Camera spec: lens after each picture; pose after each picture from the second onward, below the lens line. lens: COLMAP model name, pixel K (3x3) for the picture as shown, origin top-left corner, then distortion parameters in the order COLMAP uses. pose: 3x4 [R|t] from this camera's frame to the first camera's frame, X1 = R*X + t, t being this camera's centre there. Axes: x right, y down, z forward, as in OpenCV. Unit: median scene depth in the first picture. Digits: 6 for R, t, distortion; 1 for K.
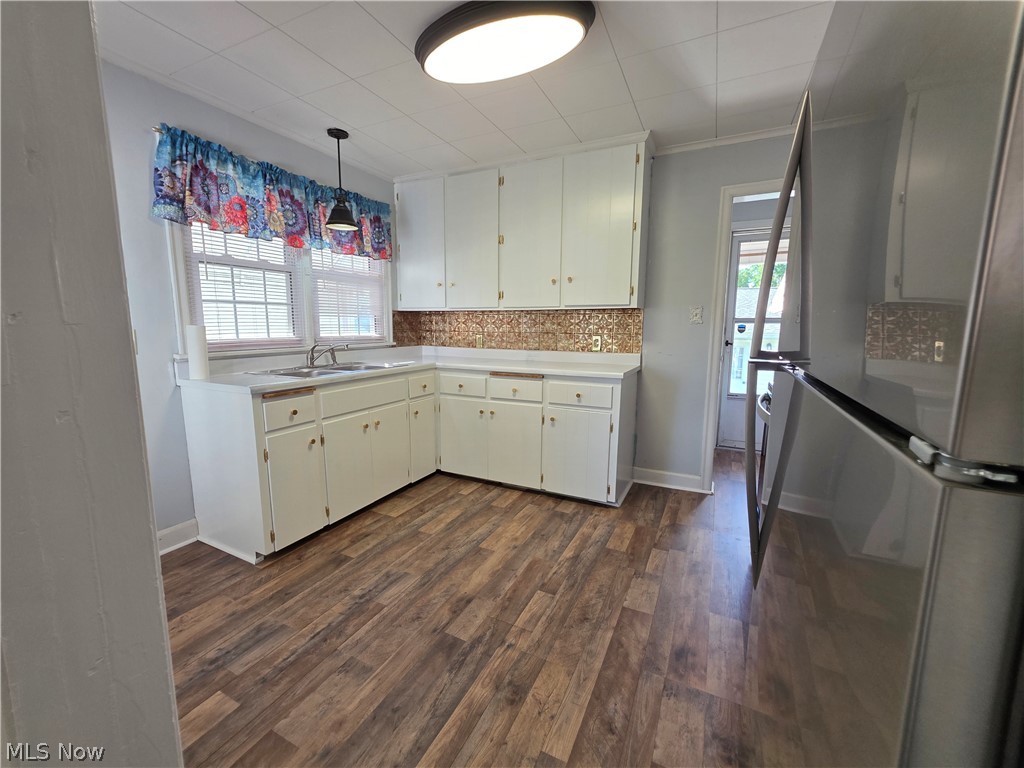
lens RADIAL K [[415.5, 0, 510.9], [0, 415.5, 380.4], [0, 0, 1]] dist [0.003944, -0.001184]
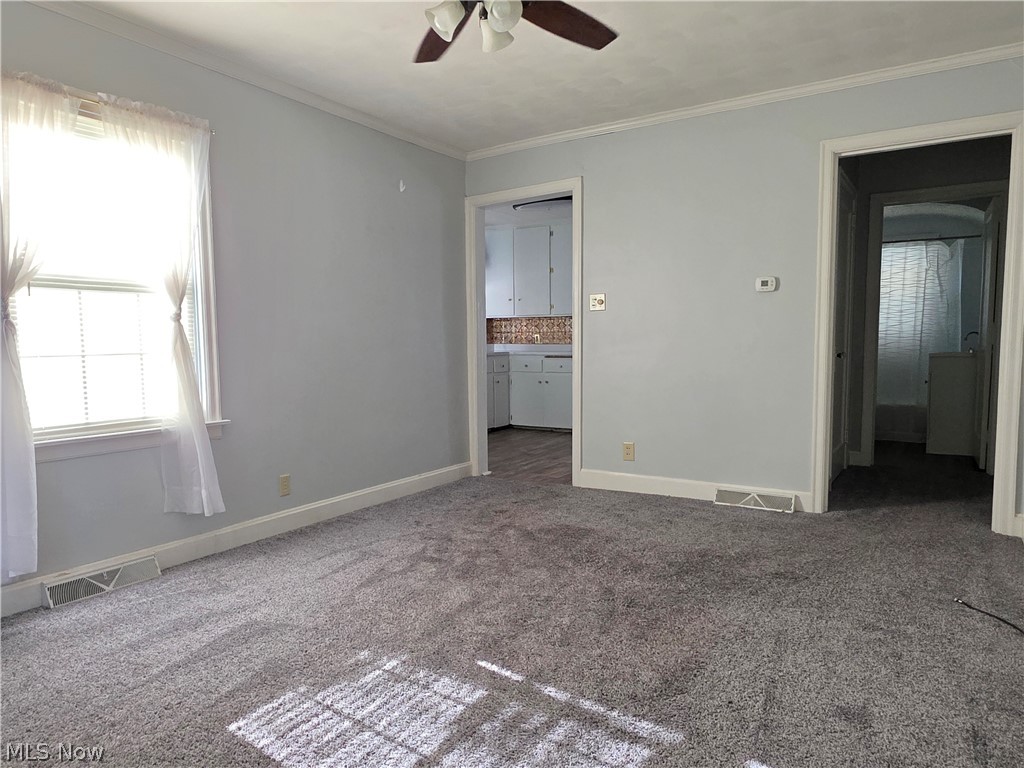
lens RADIAL K [[684.7, 0, 511.5], [0, 684.7, 388.6], [0, 0, 1]] dist [0.009466, -0.006656]
pose [[0.994945, -0.008552, -0.100060, 0.095224], [0.002468, 0.998149, -0.060774, 0.300936], [0.100394, 0.060219, 0.993124, -1.814688]]
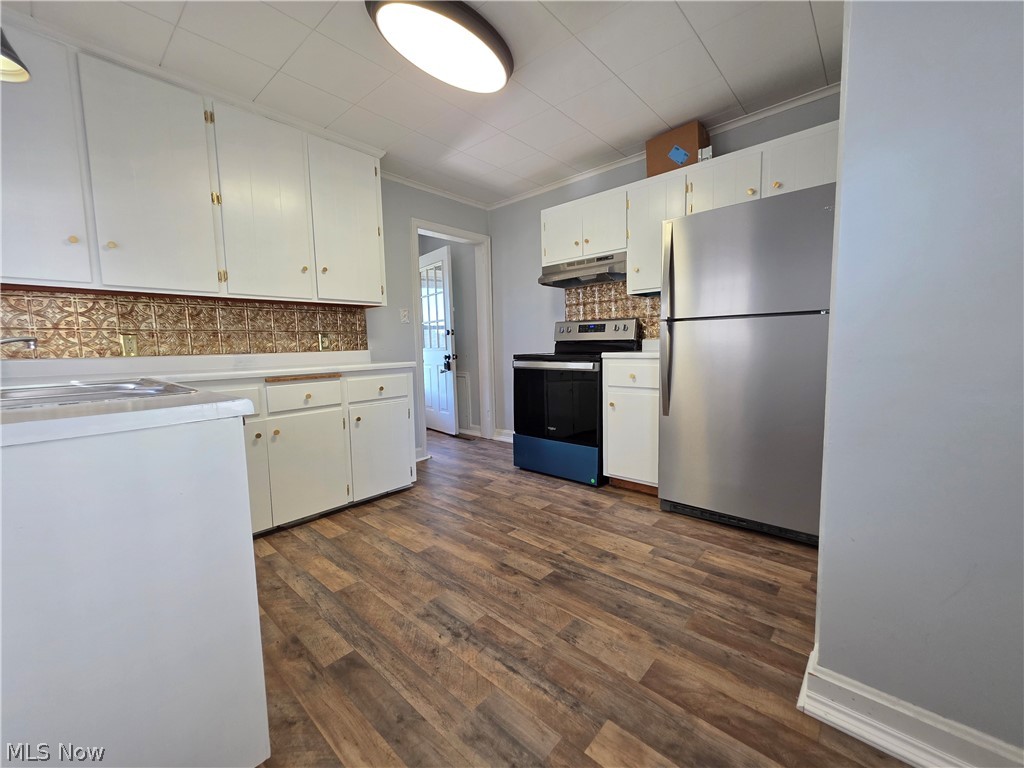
lens RADIAL K [[415.5, 0, 510.7], [0, 415.5, 380.3], [0, 0, 1]] dist [0.003944, -0.001184]
pose [[0.270624, -0.093822, 0.958102, -0.738142], [0.151786, 0.986950, 0.053773, 0.011038], [-0.950644, 0.130874, 0.281333, 0.437697]]
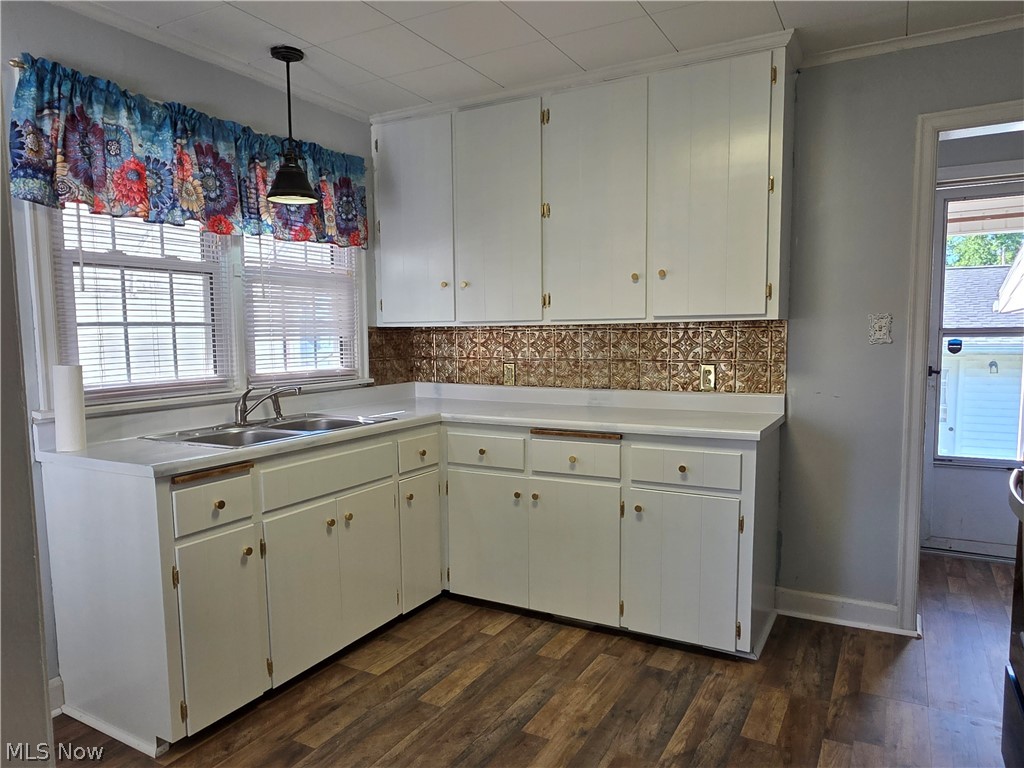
lens RADIAL K [[684.7, 0, 510.0], [0, 684.7, 394.7], [0, 0, 1]] dist [0.009466, -0.006656]
pose [[0.998469, -0.012226, -0.053943, -0.030733], [0.009836, 0.998968, -0.044352, -0.029569], [0.054430, 0.043753, 0.997559, 0.005850]]
